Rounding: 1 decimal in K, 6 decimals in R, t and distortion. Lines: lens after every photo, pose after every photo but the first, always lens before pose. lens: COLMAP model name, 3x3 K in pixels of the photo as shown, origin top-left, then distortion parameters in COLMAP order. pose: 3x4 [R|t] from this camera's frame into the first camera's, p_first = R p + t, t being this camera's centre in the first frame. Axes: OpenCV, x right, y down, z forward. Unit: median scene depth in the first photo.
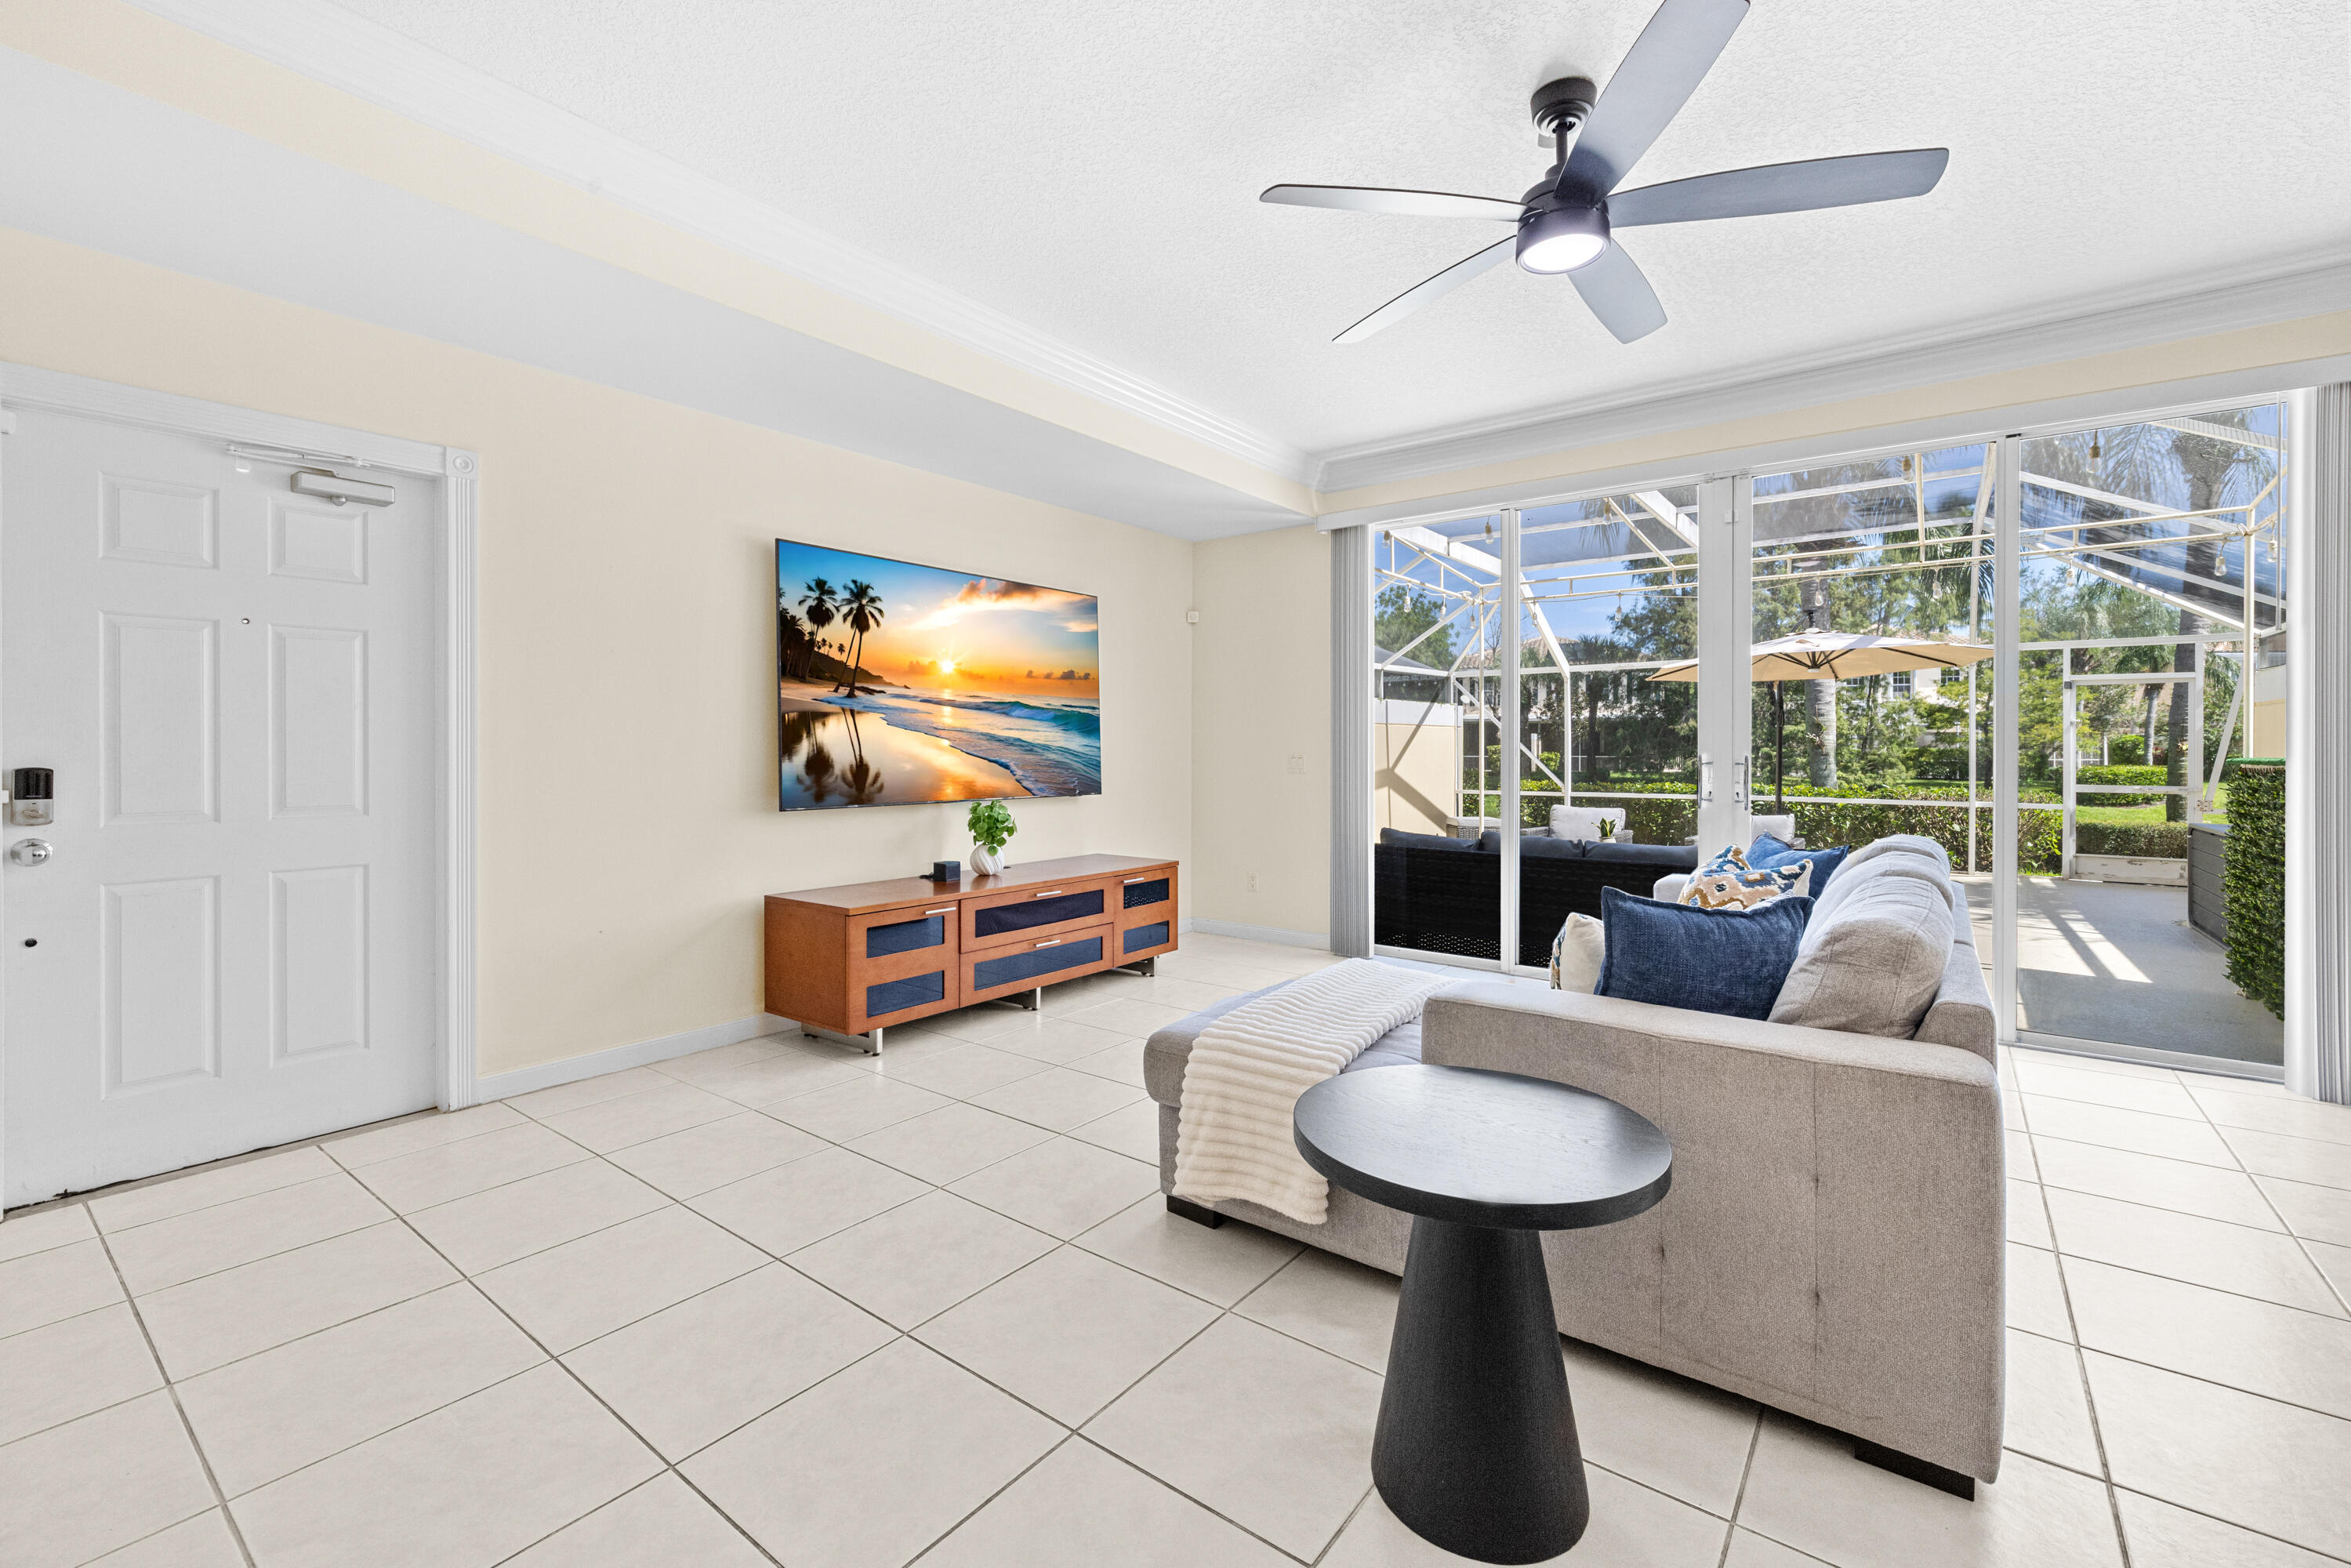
lens RADIAL K [[1003.5, 0, 1168.4], [0, 1003.5, 746.5], [0, 0, 1]] dist [0.005172, -0.000018]
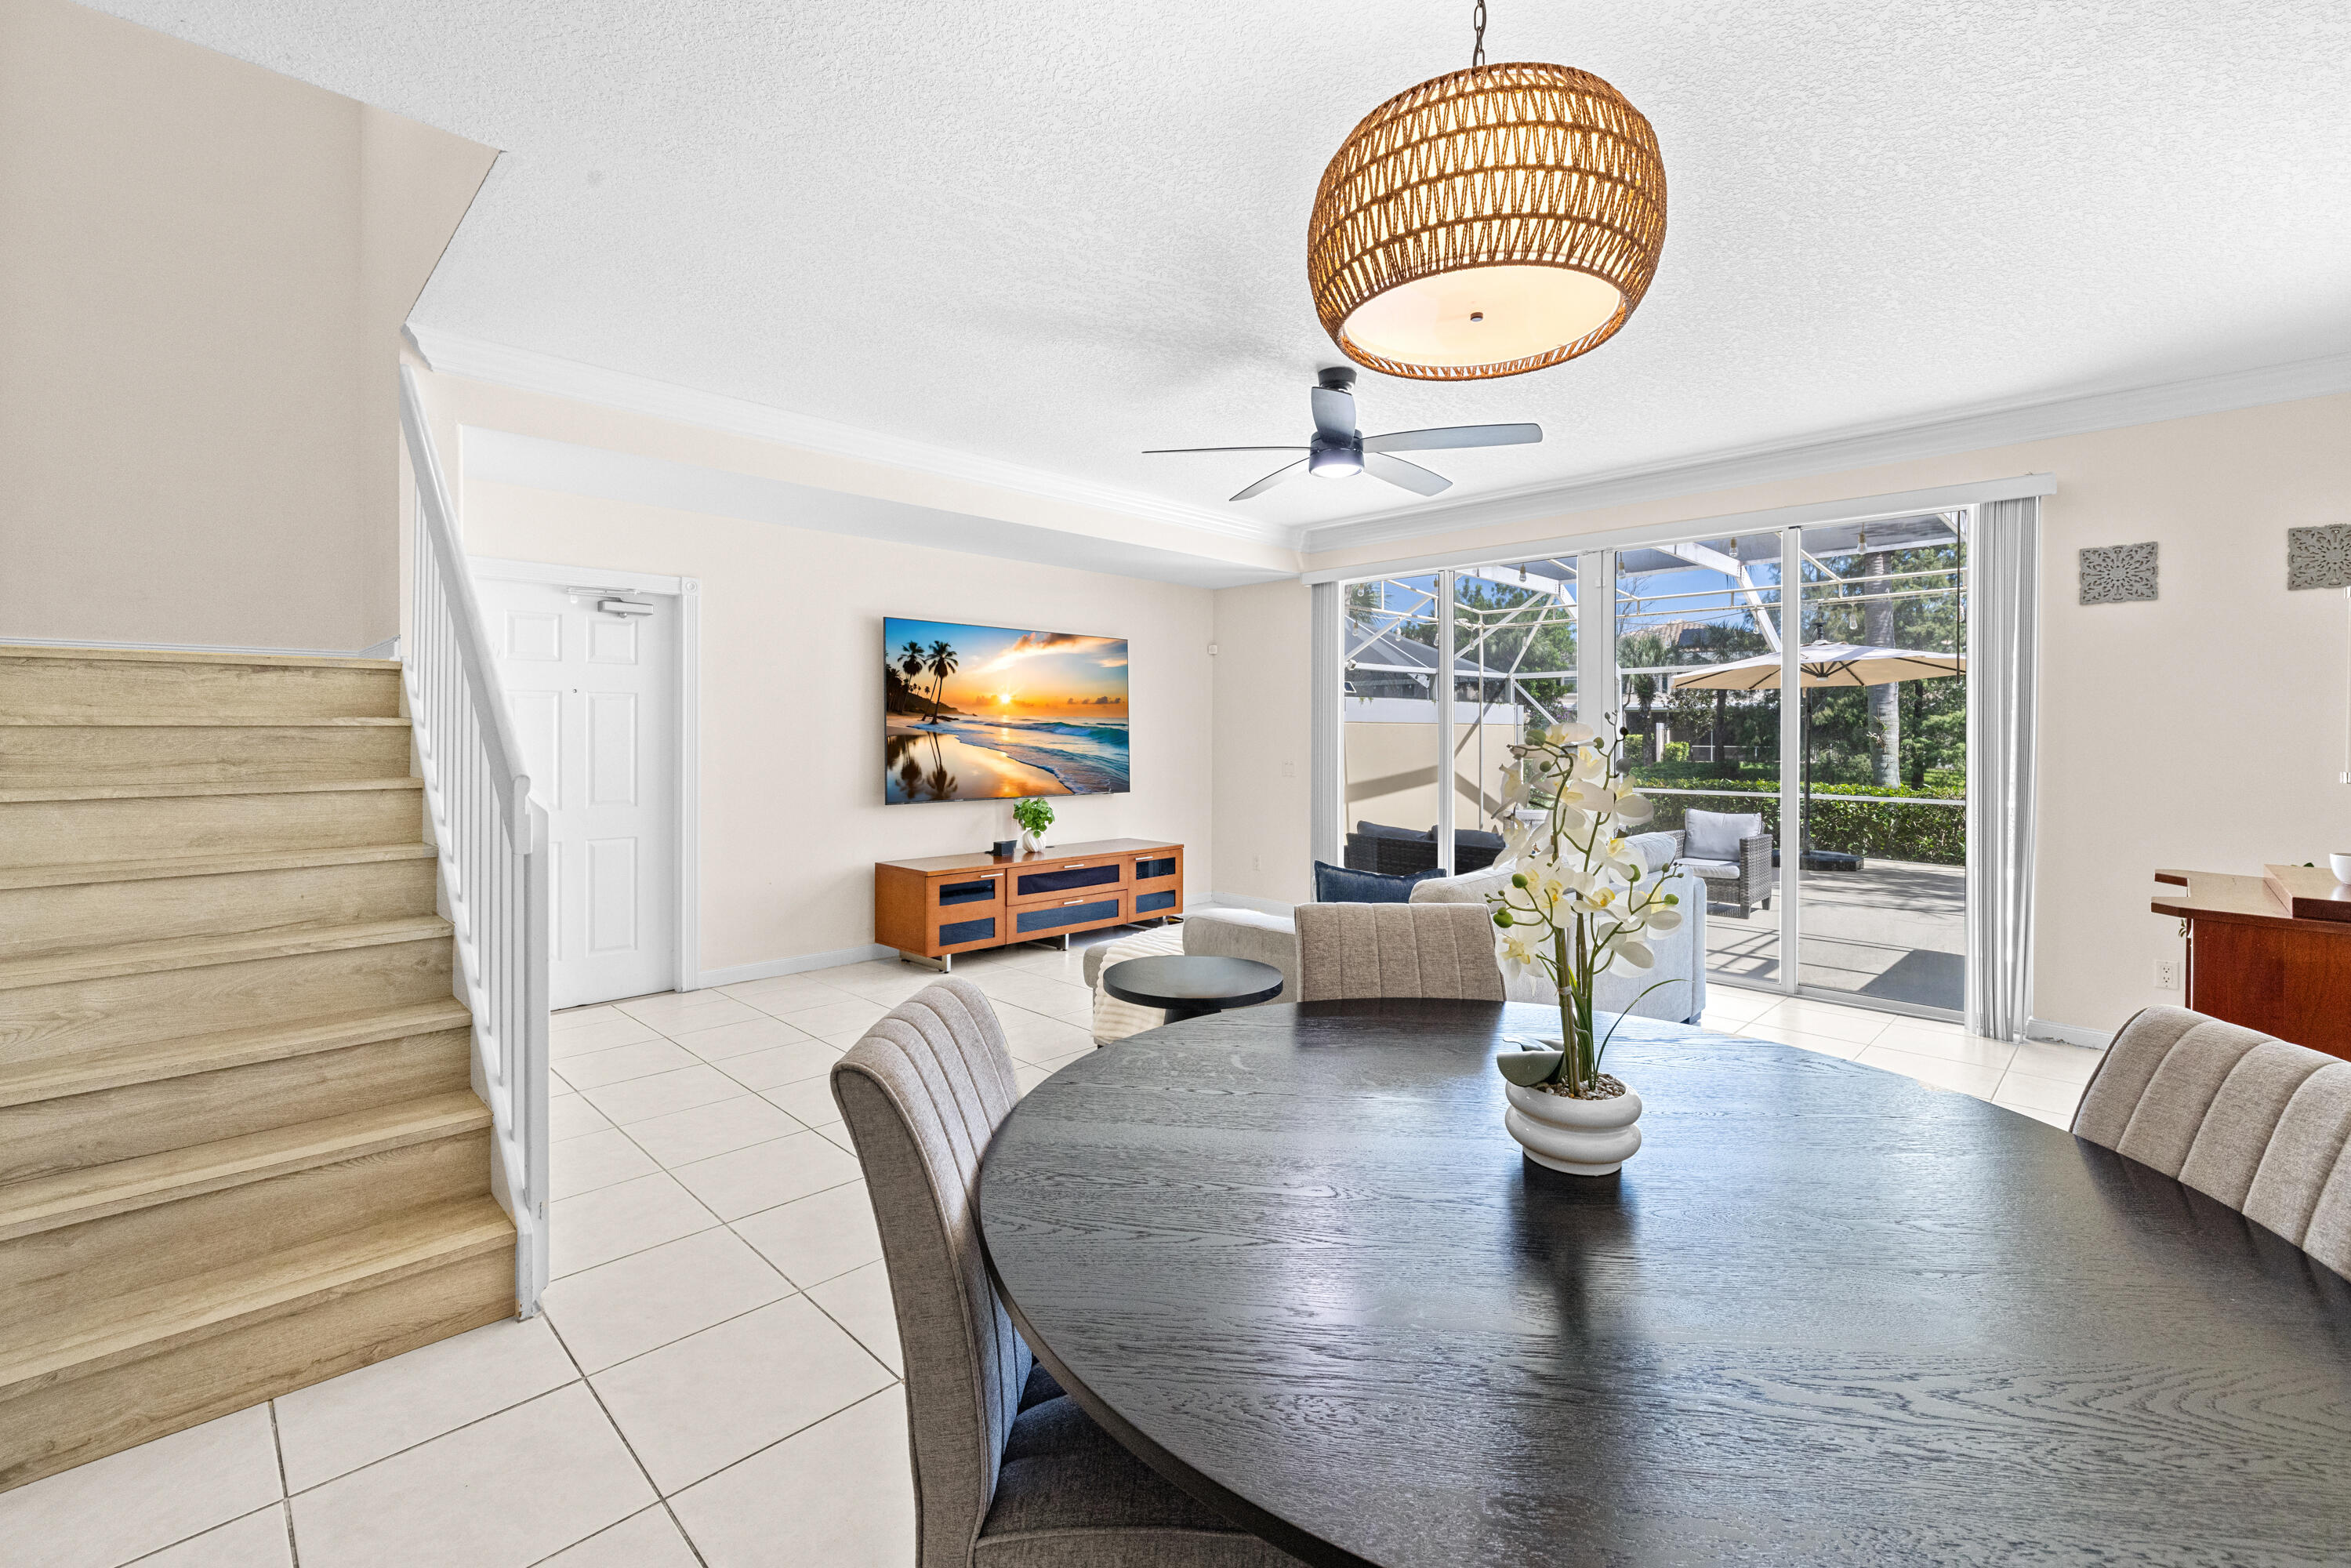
lens RADIAL K [[1014.7, 0, 1161.2], [0, 1014.7, 735.0], [0, 0, 1]] dist [0.000570, 0.000226]
pose [[0.991123, 0.003505, -0.132900, 0.178046], [-0.002967, 0.999987, 0.004245, -0.037625], [0.132913, -0.003813, 0.991120, -0.349170]]
